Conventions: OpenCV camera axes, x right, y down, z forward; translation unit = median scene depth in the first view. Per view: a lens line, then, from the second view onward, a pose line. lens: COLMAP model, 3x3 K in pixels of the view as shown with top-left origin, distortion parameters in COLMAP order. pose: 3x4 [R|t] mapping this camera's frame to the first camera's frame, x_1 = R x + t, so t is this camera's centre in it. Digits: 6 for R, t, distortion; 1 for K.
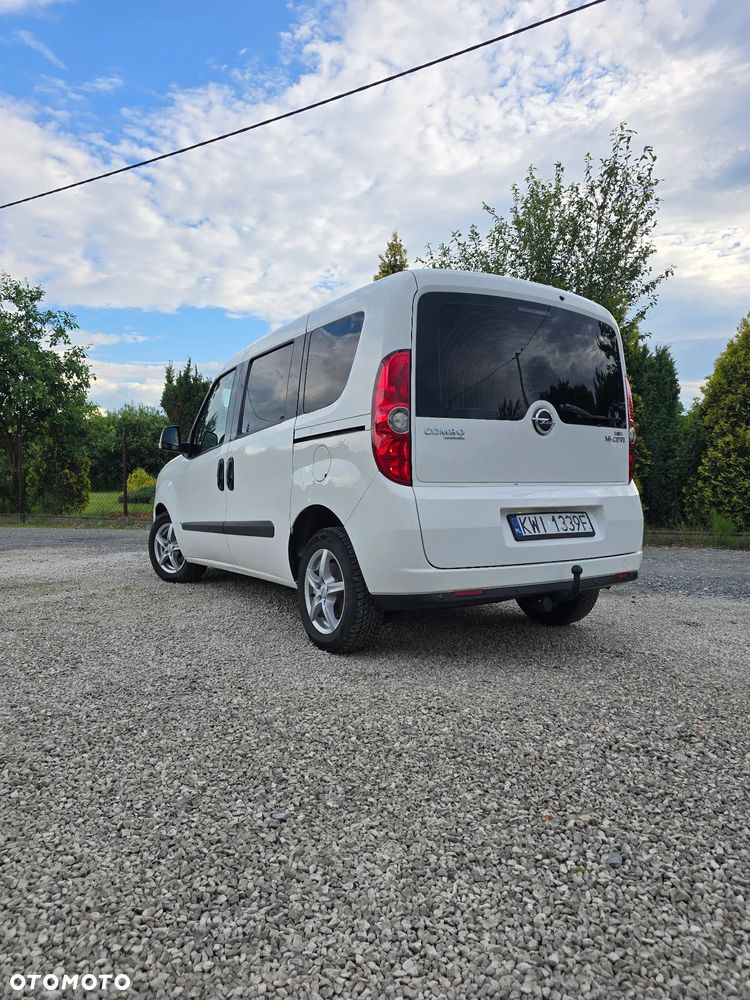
lens RADIAL K [[682.3, 0, 380.5], [0, 682.3, 499.0], [0, 0, 1]] dist [0.052415, -0.067696]
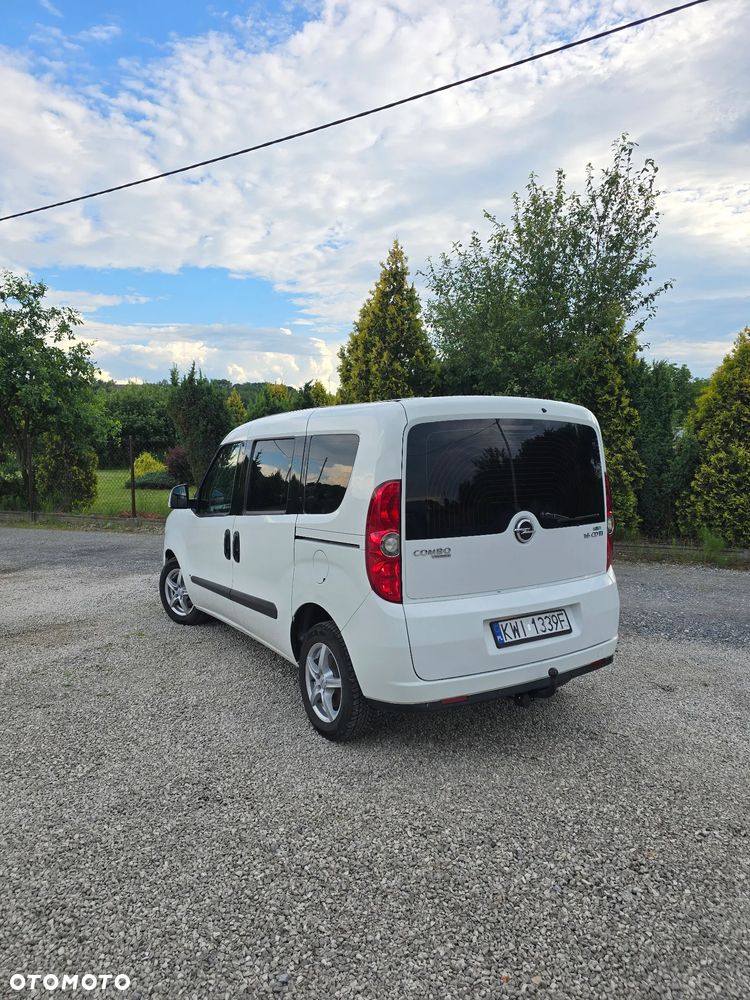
lens RADIAL K [[683.4, 0, 383.0], [0, 683.4, 495.5], [0, 0, 1]] dist [0.044294, -0.047822]
pose [[0.999992, 0.001514, -0.003673, 0.016155], [-0.001330, 0.998775, 0.049465, -0.217343], [0.003743, -0.049459, 0.998769, -0.079944]]
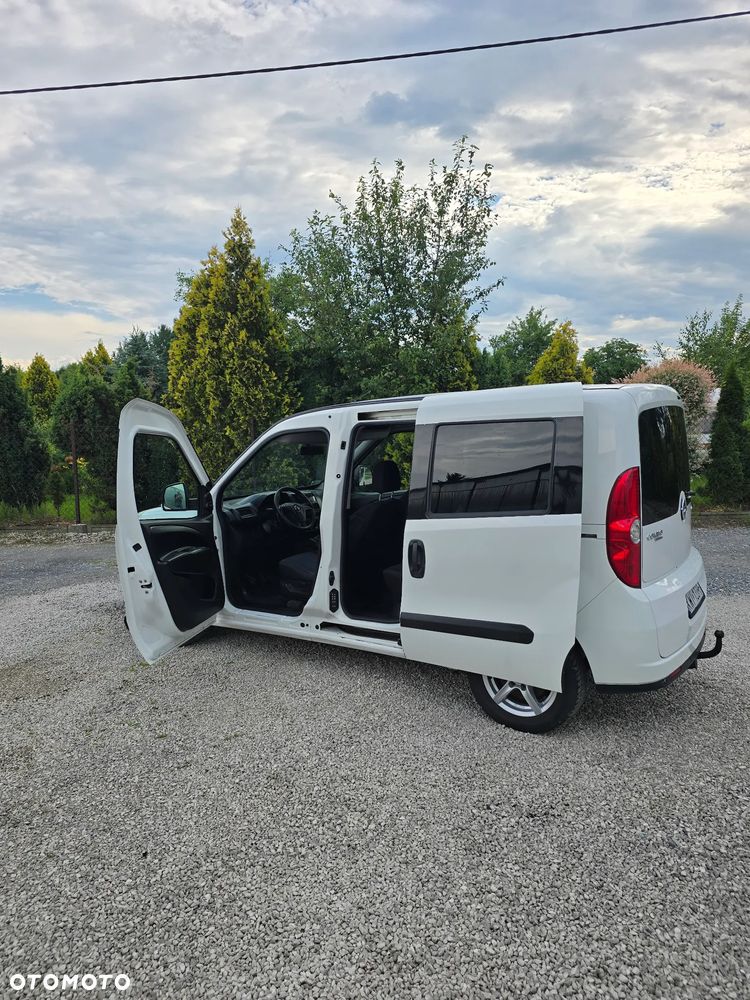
lens RADIAL K [[683.4, 0, 383.0], [0, 683.4, 495.5], [0, 0, 1]] dist [0.044294, -0.047822]
pose [[0.910850, -0.048876, 0.409833, -0.702778], [0.017247, 0.996604, 0.080523, -0.237942], [-0.412377, -0.066276, 0.908599, 0.131934]]
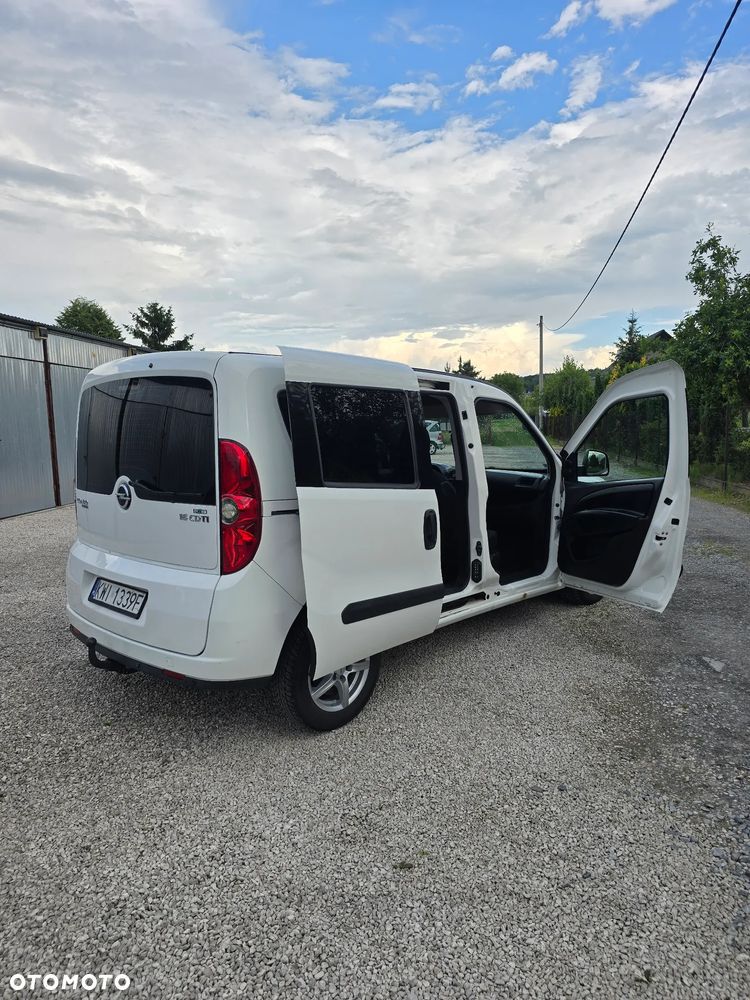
lens RADIAL K [[683.4, 0, 383.0], [0, 683.4, 495.5], [0, 0, 1]] dist [0.044294, -0.047822]
pose [[0.240348, 0.099307, -0.965593, 1.305777], [-0.008765, 0.994934, 0.100143, -0.217331], [0.970647, -0.015606, 0.240001, 1.104306]]
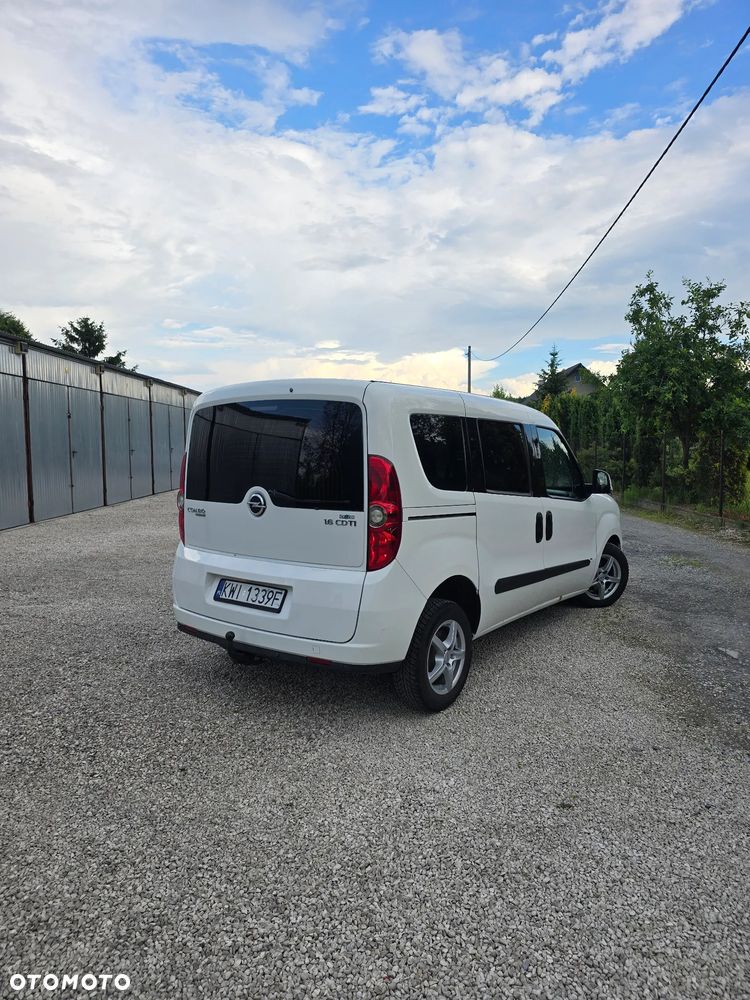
lens RADIAL K [[683.4, 0, 383.0], [0, 683.4, 495.5], [0, 0, 1]] dist [0.044294, -0.047822]
pose [[0.354726, 0.070247, -0.932328, 1.361088], [-0.027237, 0.997527, 0.064797, -0.204895], [0.934573, 0.002409, 0.355762, 0.768144]]
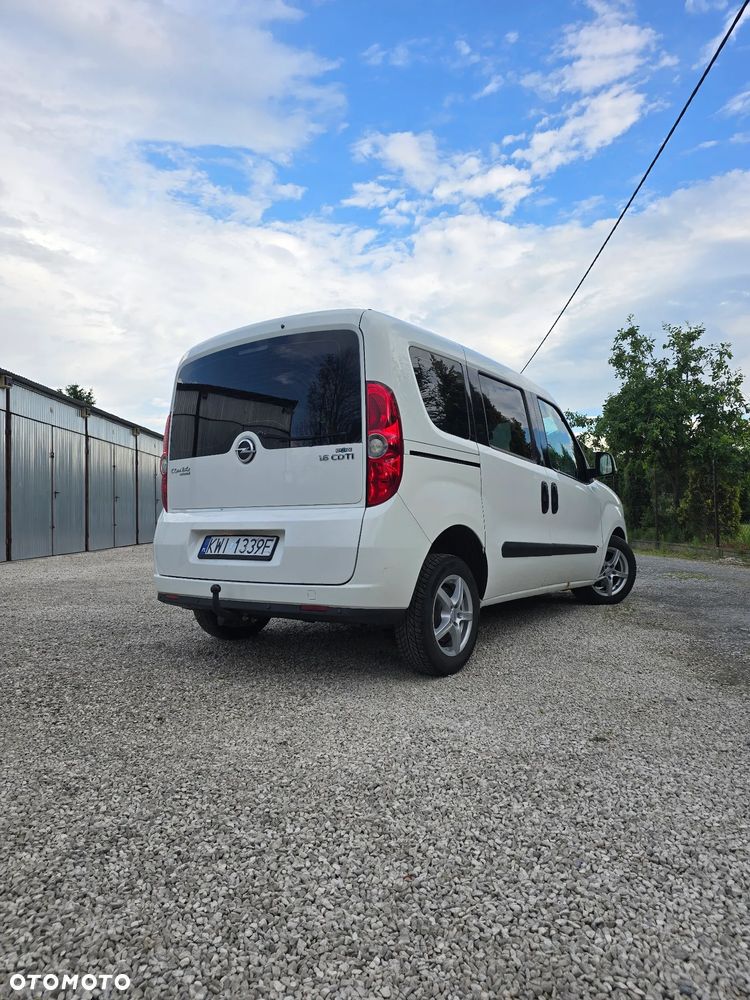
lens RADIAL K [[683.4, 0, 383.0], [0, 683.4, 495.5], [0, 0, 1]] dist [0.044294, -0.047822]
pose [[0.372447, -0.036652, -0.927330, 1.285256], [-0.011530, 0.998960, -0.044113, 0.002193], [0.927982, 0.027122, 0.371637, 0.782582]]
